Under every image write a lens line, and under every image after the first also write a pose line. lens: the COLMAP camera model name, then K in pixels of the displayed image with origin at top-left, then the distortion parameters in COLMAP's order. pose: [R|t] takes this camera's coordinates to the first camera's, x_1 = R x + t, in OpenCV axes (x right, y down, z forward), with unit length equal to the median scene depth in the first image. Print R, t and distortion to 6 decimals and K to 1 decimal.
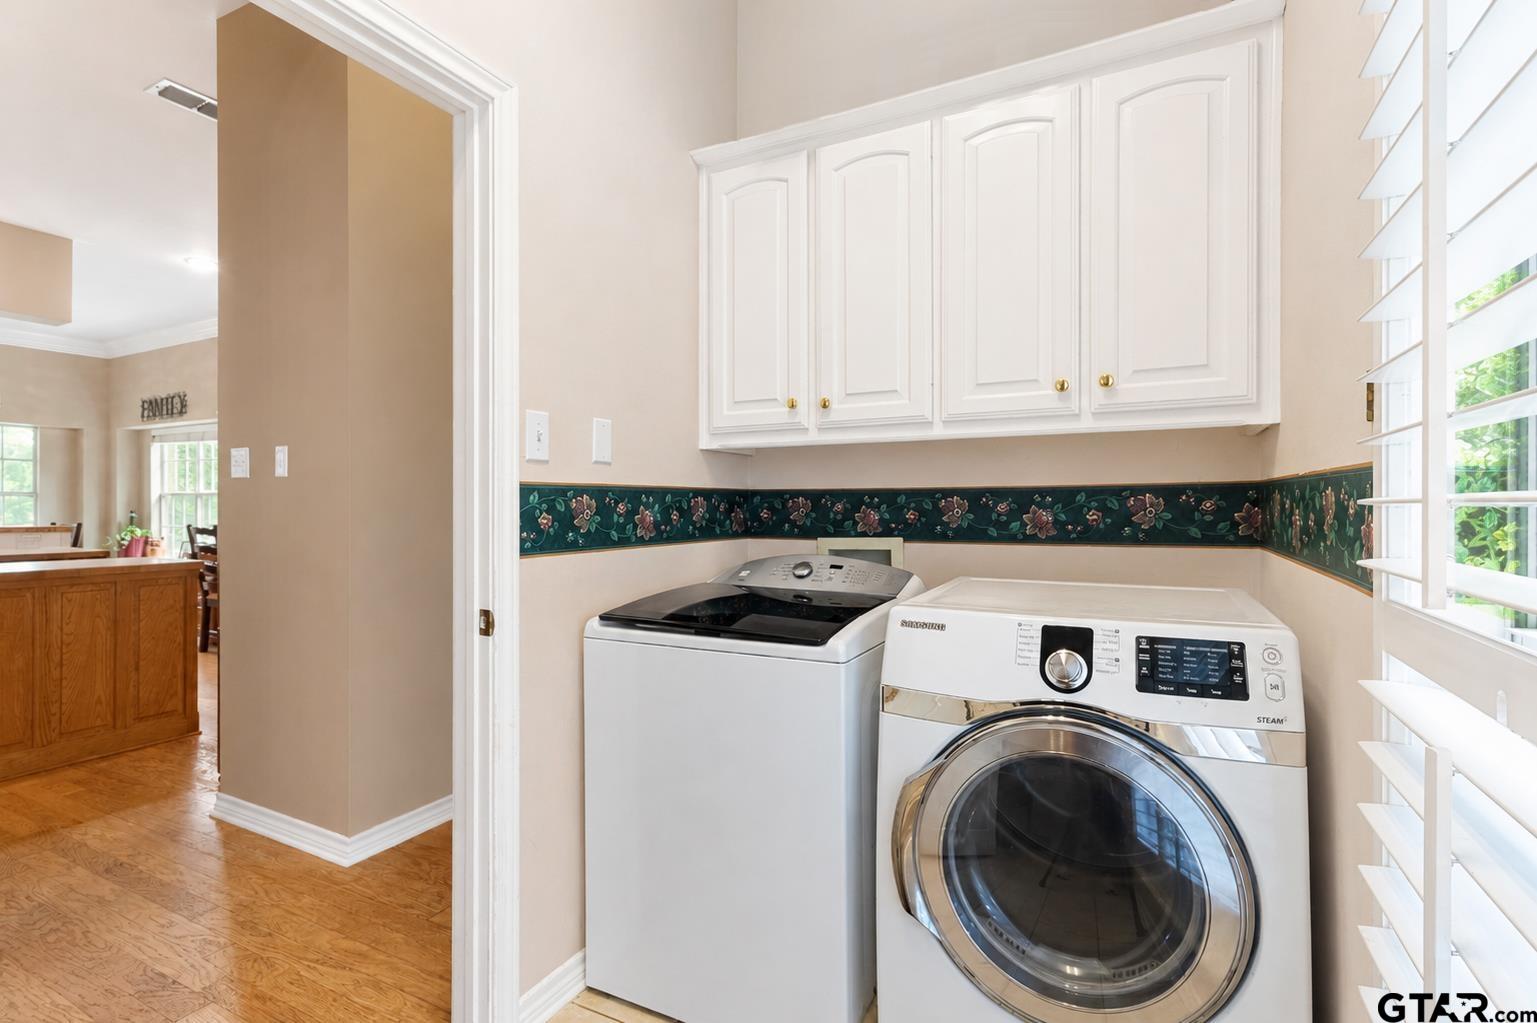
lens RADIAL K [[692.9, 0, 768.5], [0, 692.9, 511.5], [0, 0, 1]] dist [-0.001334, -0.000639]
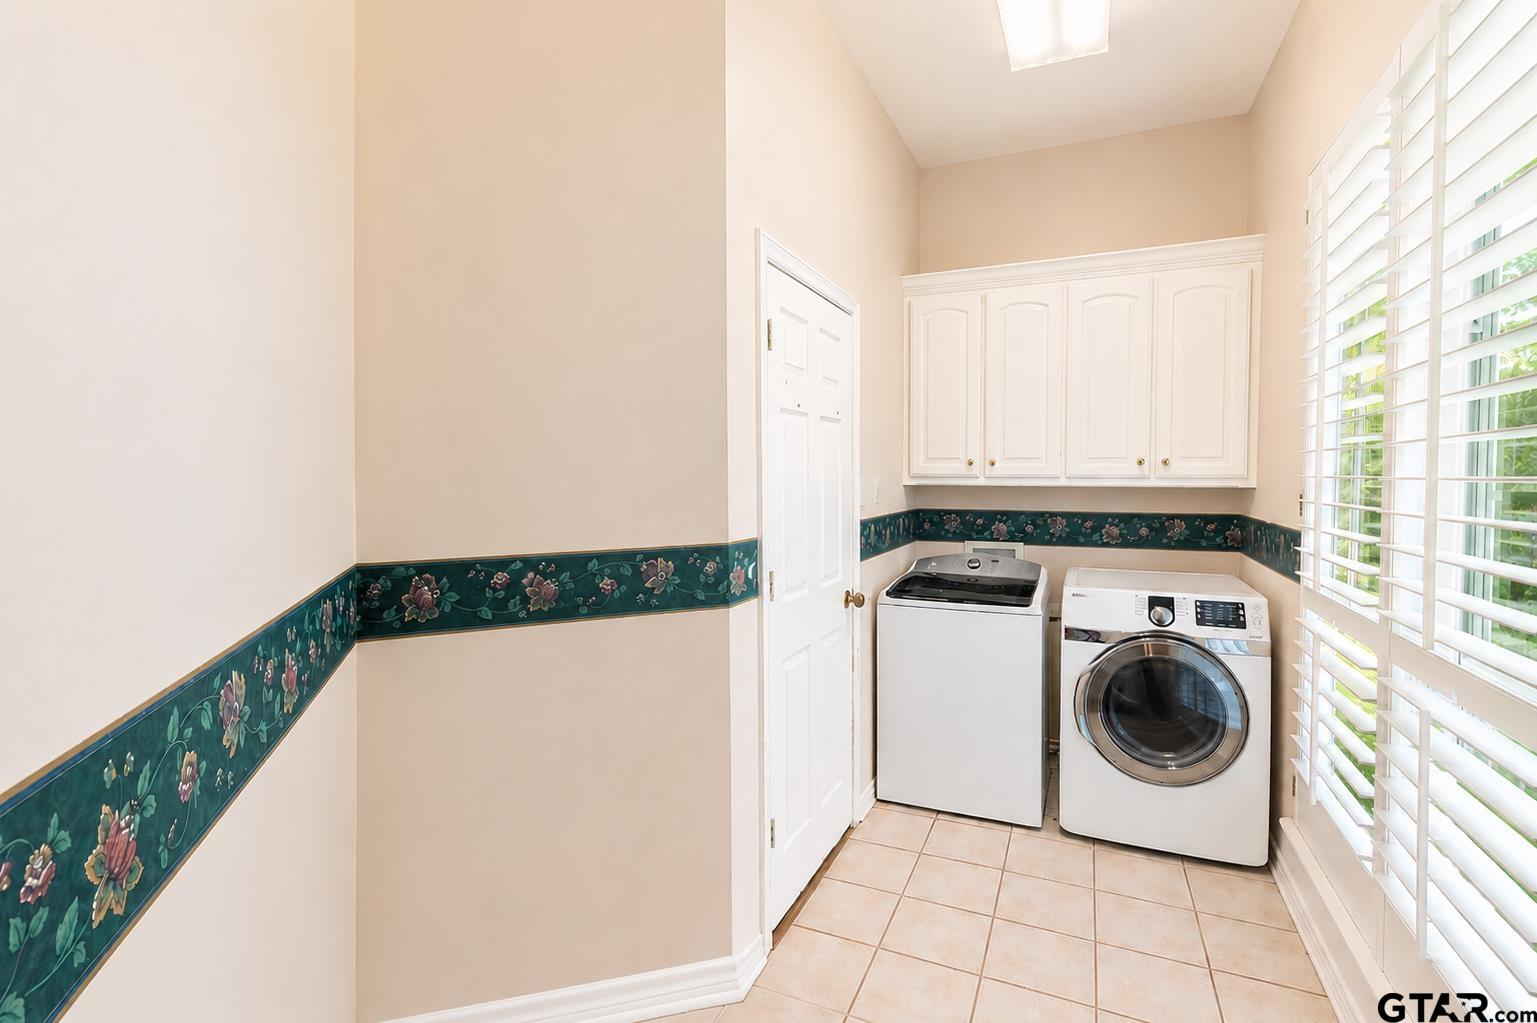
lens RADIAL K [[702.0, 0, 773.0], [0, 702.0, 503.7], [0, 0, 1]] dist [-0.001021, 0.000784]
pose [[0.997333, 0.007927, 0.072551, -0.733442], [-0.009826, 0.999618, 0.025847, -0.127353], [-0.072318, -0.026491, 0.997030, -0.836498]]
